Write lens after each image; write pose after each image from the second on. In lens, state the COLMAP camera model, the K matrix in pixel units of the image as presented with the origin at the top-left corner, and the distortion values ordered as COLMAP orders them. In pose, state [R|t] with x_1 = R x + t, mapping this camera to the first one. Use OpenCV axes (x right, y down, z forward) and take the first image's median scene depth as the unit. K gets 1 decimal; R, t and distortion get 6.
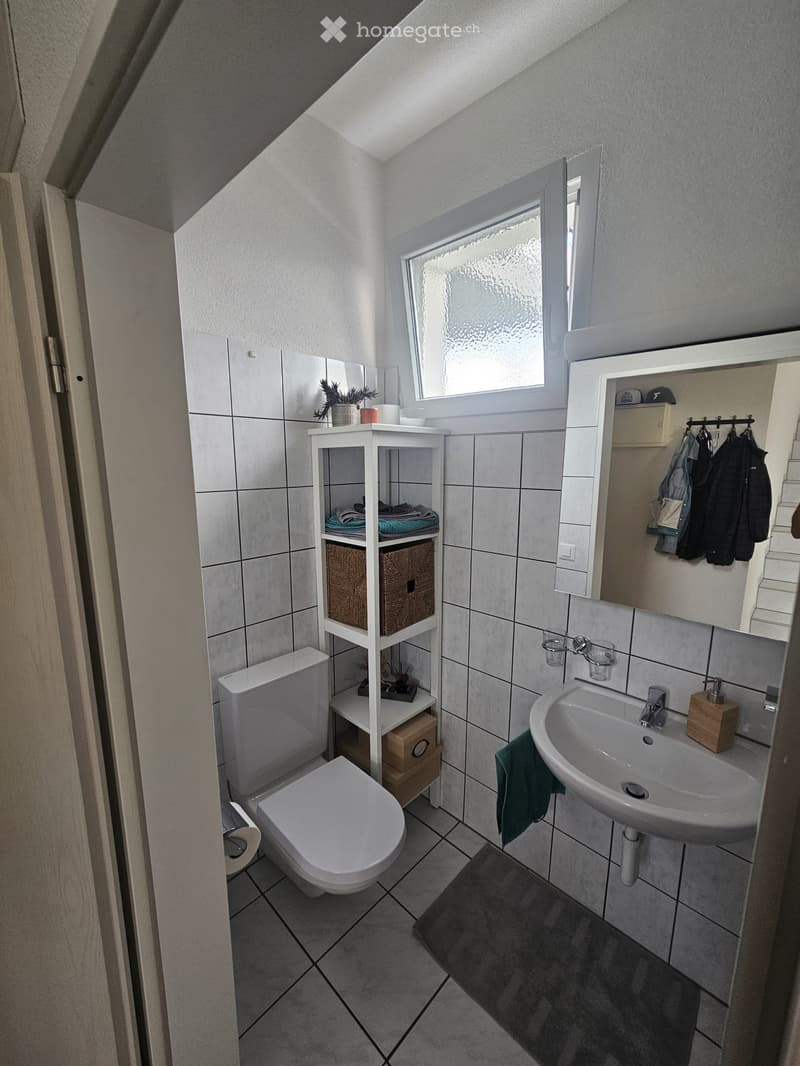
lens RADIAL K [[434.5, 0, 400.3], [0, 434.5, 533.2], [0, 0, 1]] dist [0.002790, 0.000123]
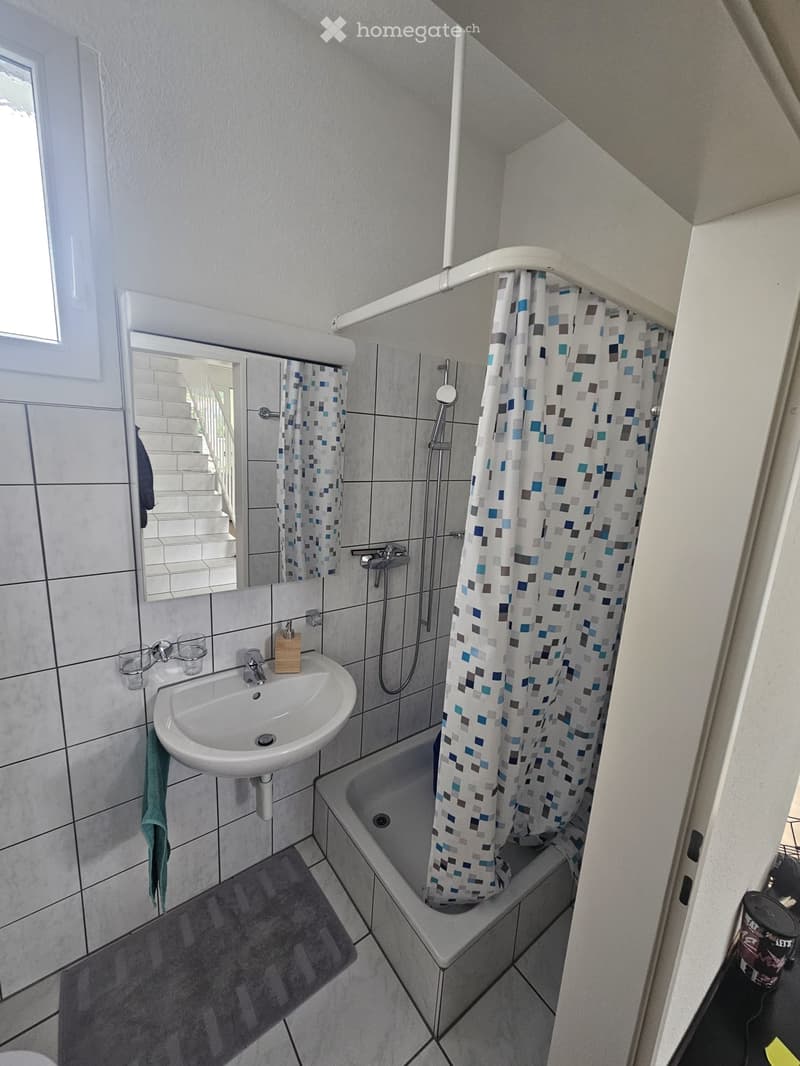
lens RADIAL K [[434.5, 0, 399.0], [0, 434.5, 534.8], [0, 0, 1]] dist [0.002790, 0.000123]
pose [[0.161154, -0.191605, 0.968151, -0.367403], [0.111567, 0.978222, 0.175027, -0.092023], [-0.980603, 0.079807, 0.179022, 0.350305]]
